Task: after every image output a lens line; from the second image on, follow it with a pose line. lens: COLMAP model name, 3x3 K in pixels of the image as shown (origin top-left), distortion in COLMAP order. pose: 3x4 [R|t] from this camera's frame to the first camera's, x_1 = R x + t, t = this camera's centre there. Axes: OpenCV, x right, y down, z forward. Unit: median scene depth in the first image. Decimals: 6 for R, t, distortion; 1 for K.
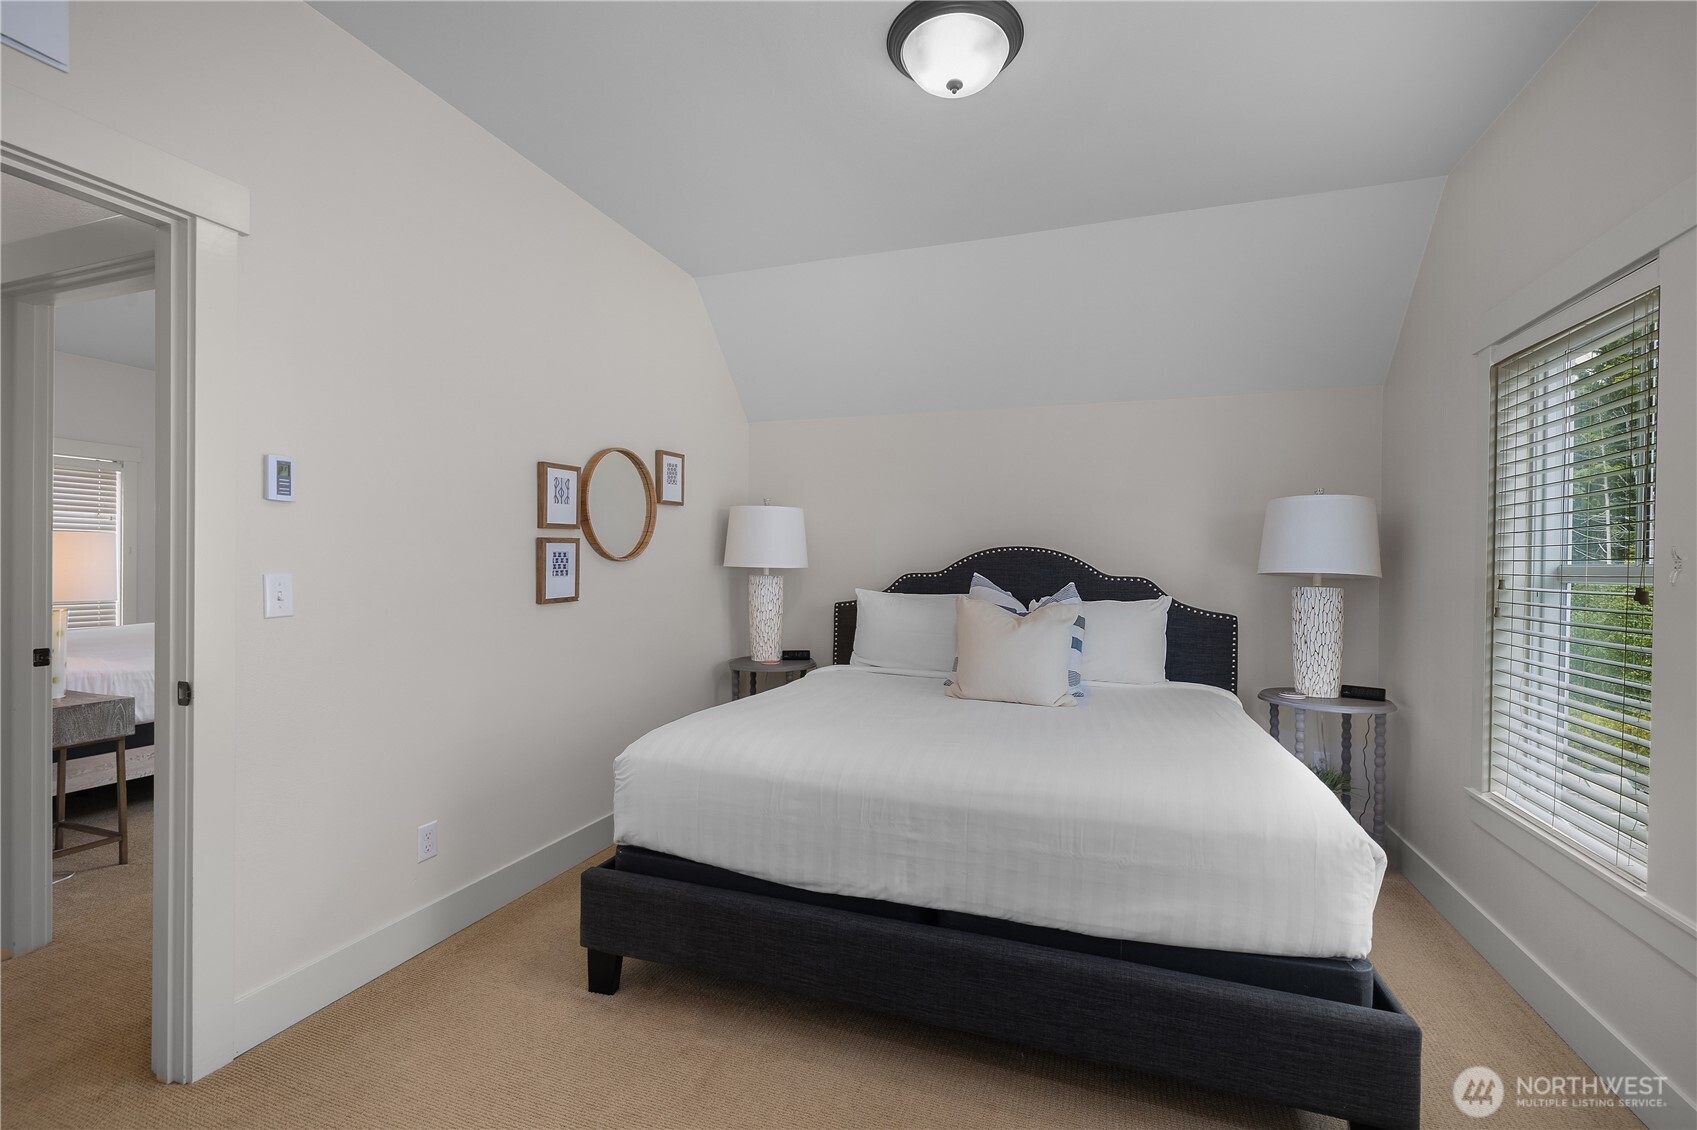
lens RADIAL K [[737.8, 0, 847.3], [0, 737.8, 572.8], [0, 0, 1]] dist [0.000792, 0.000401]
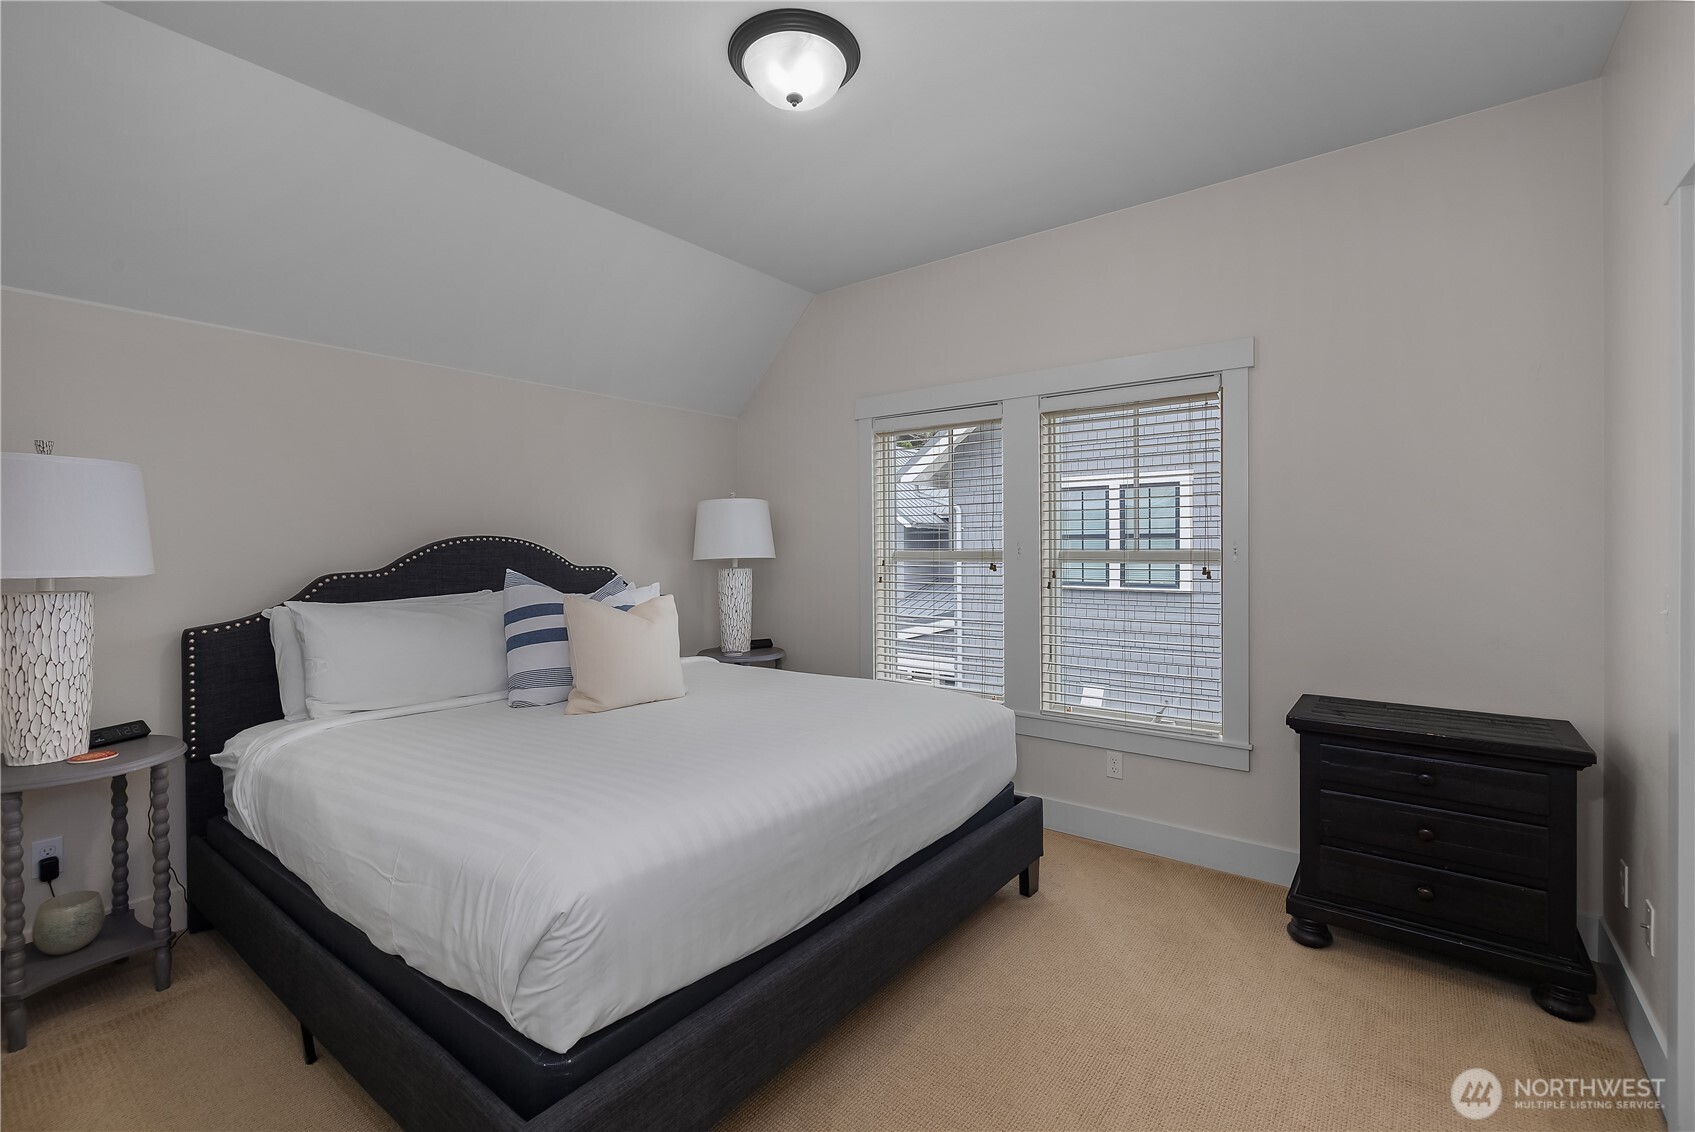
lens RADIAL K [[737.0, 0, 856.7], [0, 737.0, 551.8], [0, 0, 1]] dist [0.000792, 0.000401]
pose [[0.304413, -0.021026, 0.952308, -0.543647], [0.018167, 0.999703, 0.016265, -0.028232], [-0.952367, 0.012349, 0.304704, 0.401219]]
